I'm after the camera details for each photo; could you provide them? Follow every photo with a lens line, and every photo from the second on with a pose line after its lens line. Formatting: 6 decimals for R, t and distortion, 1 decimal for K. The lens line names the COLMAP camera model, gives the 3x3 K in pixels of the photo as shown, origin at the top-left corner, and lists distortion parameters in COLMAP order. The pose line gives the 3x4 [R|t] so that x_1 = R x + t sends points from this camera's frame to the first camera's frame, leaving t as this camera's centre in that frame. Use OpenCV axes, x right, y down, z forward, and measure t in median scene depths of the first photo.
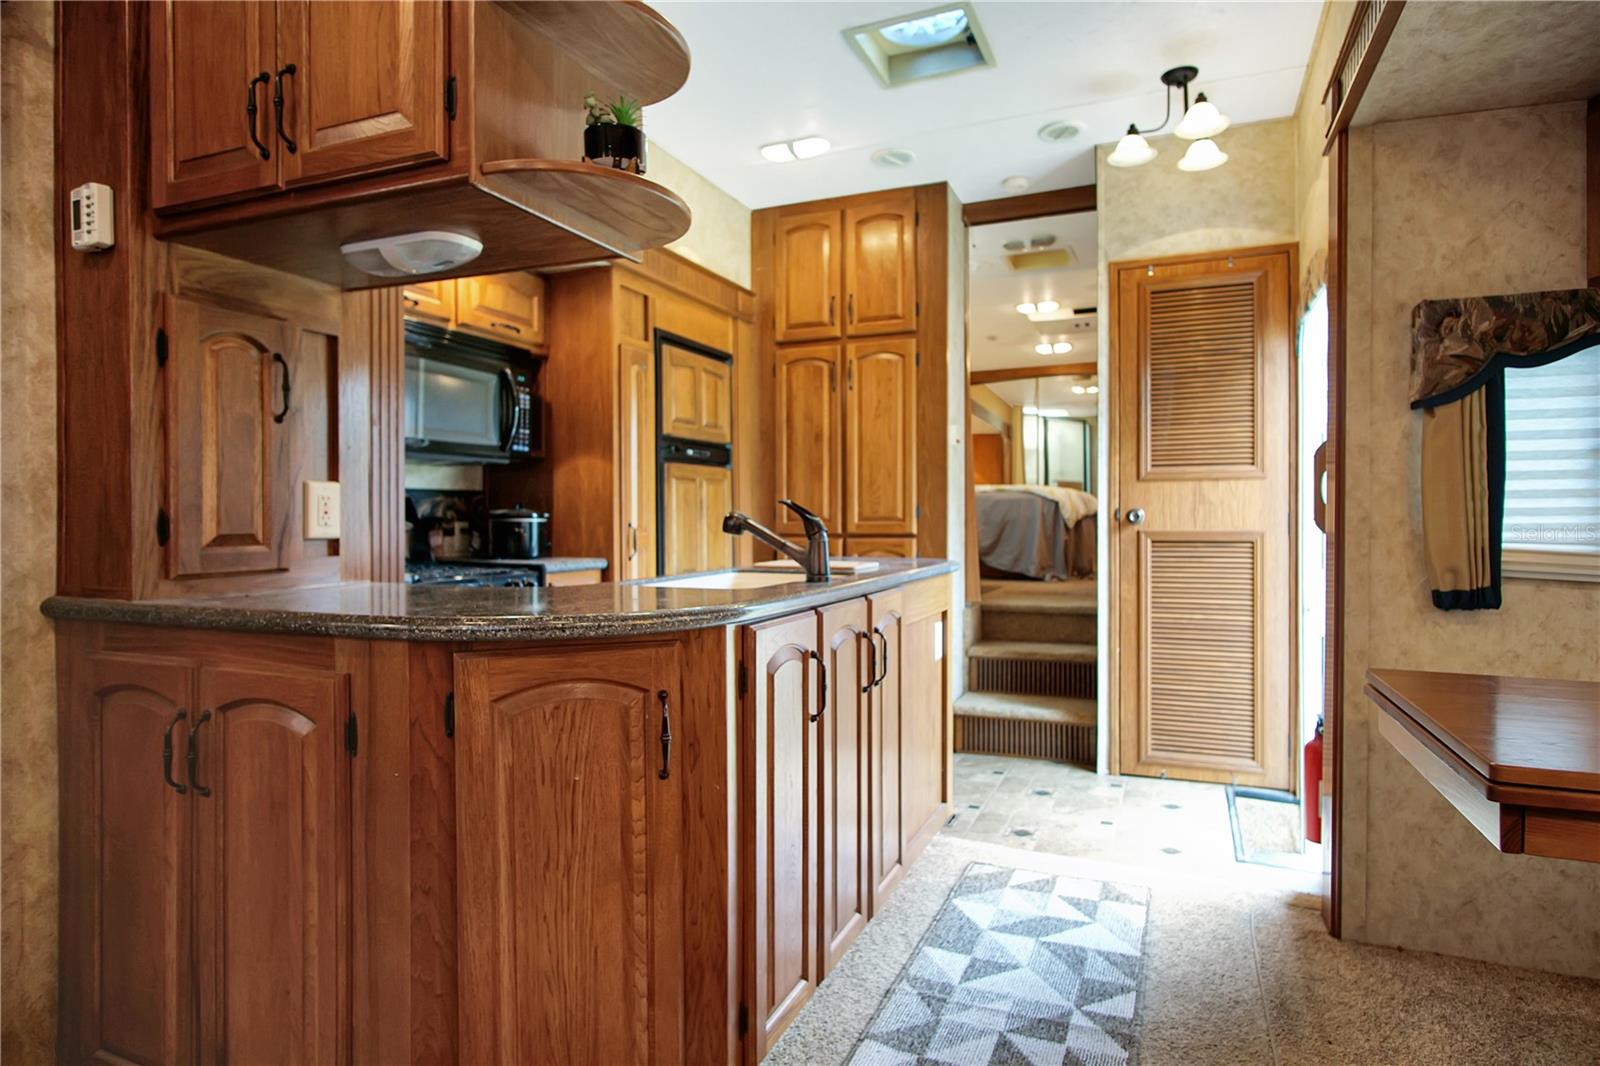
lens RADIAL K [[894.5, 0, 806.3], [0, 894.5, 534.2], [0, 0, 1]] dist [-0.020731, 0.005295]
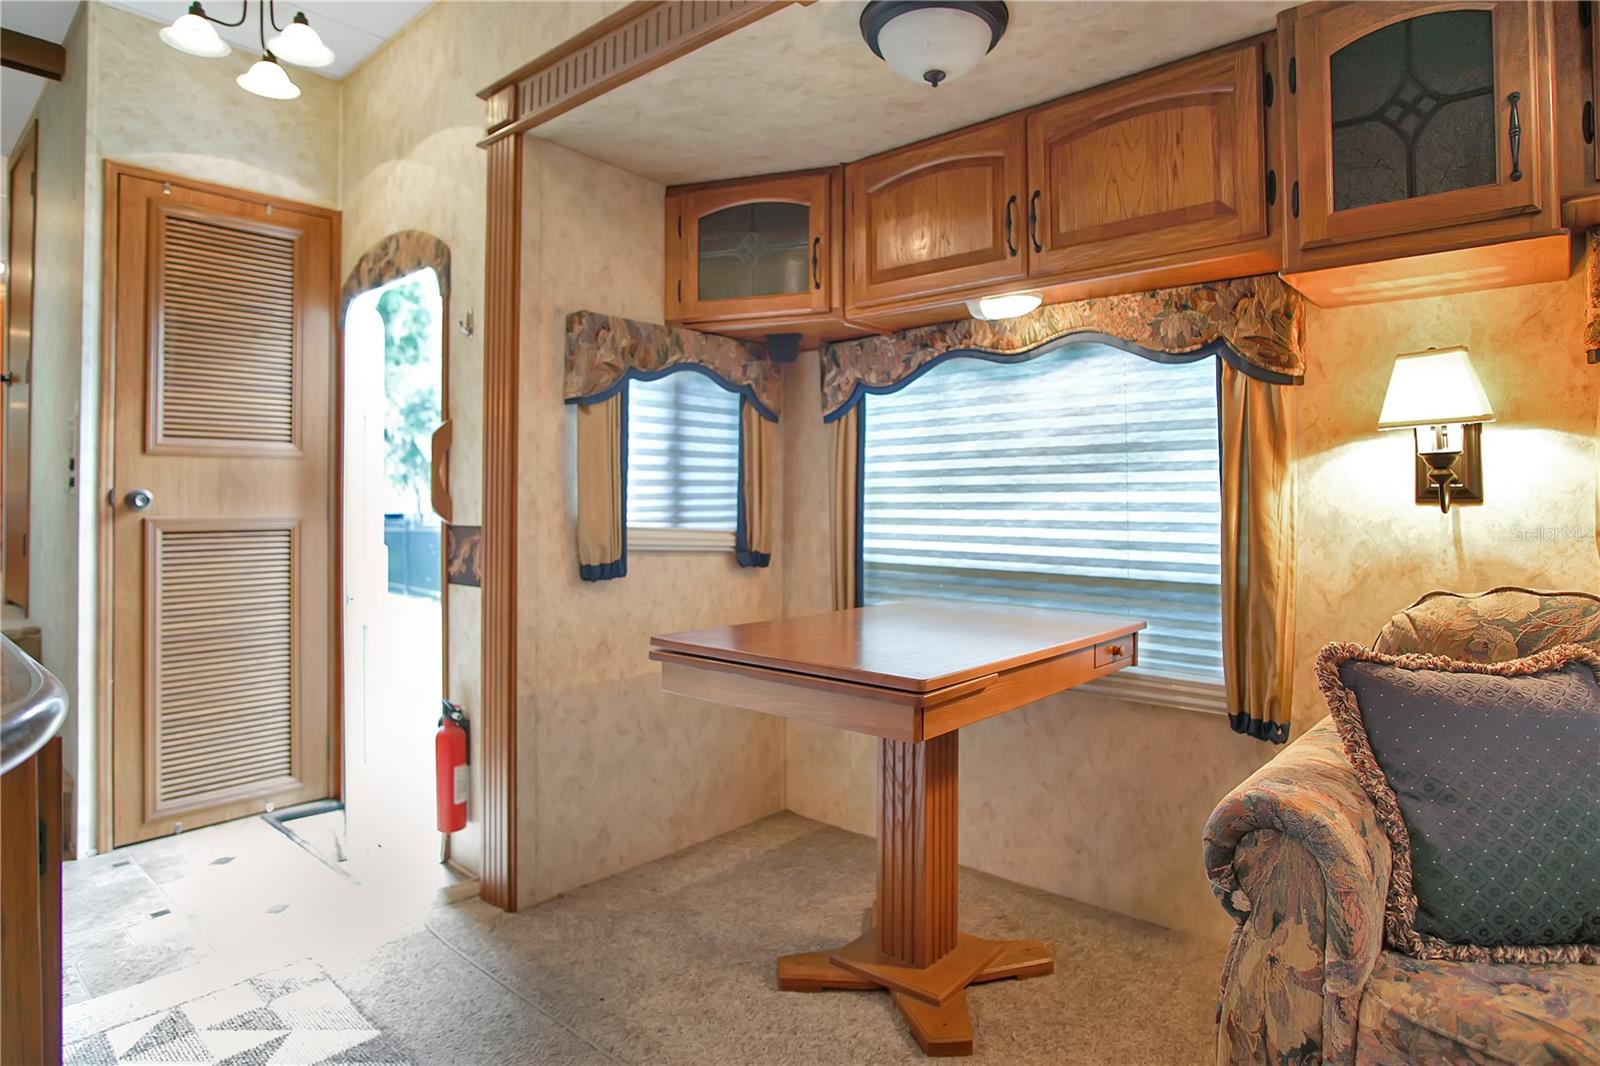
lens RADIAL K [[894.5, 0, 823.6], [0, 894.5, 487.4], [0, 0, 1]] dist [-0.020731, 0.005295]
pose [[0.300863, 0.016751, 0.953520, -0.292612], [0.018244, 0.999562, -0.023316, -0.004055], [-0.953493, 0.024411, 0.300425, 0.353005]]
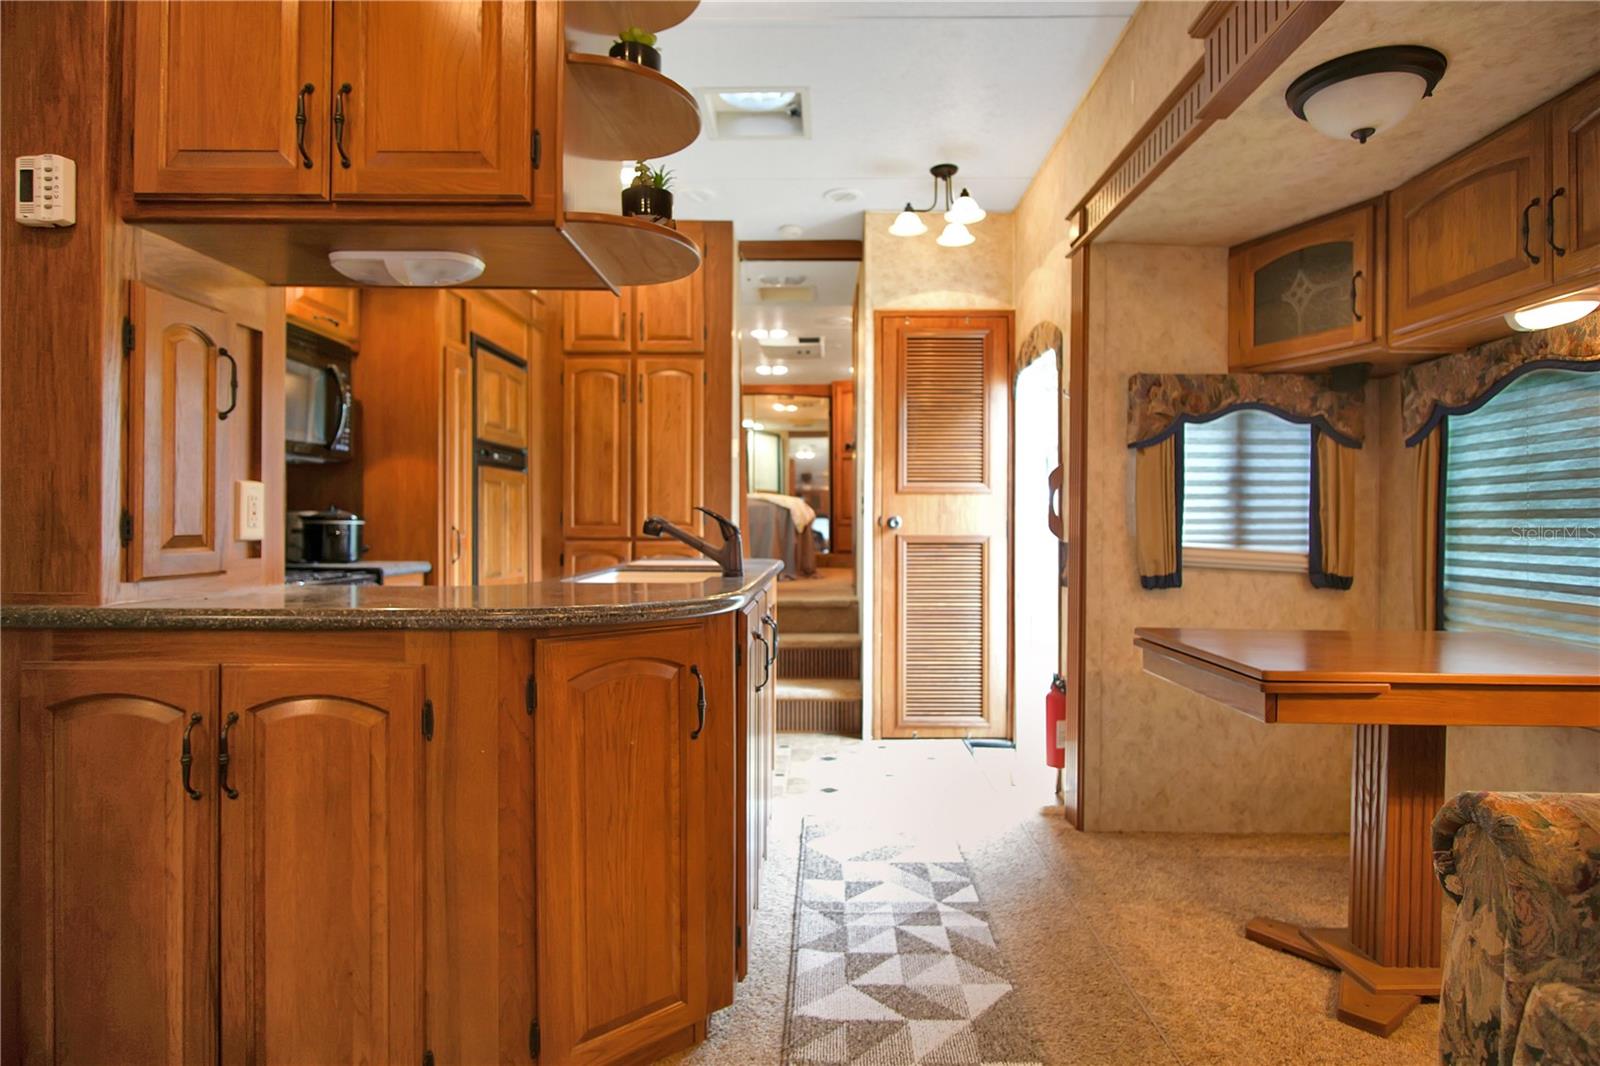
lens RADIAL K [[894.5, 0, 806.6], [0, 894.5, 535.0], [0, 0, 1]] dist [-0.020731, 0.005295]
pose [[0.923837, 0.001419, 0.382783, -0.335452], [0.000440, 0.999989, -0.004770, 0.004191], [-0.382785, 0.004575, 0.923826, -0.117591]]
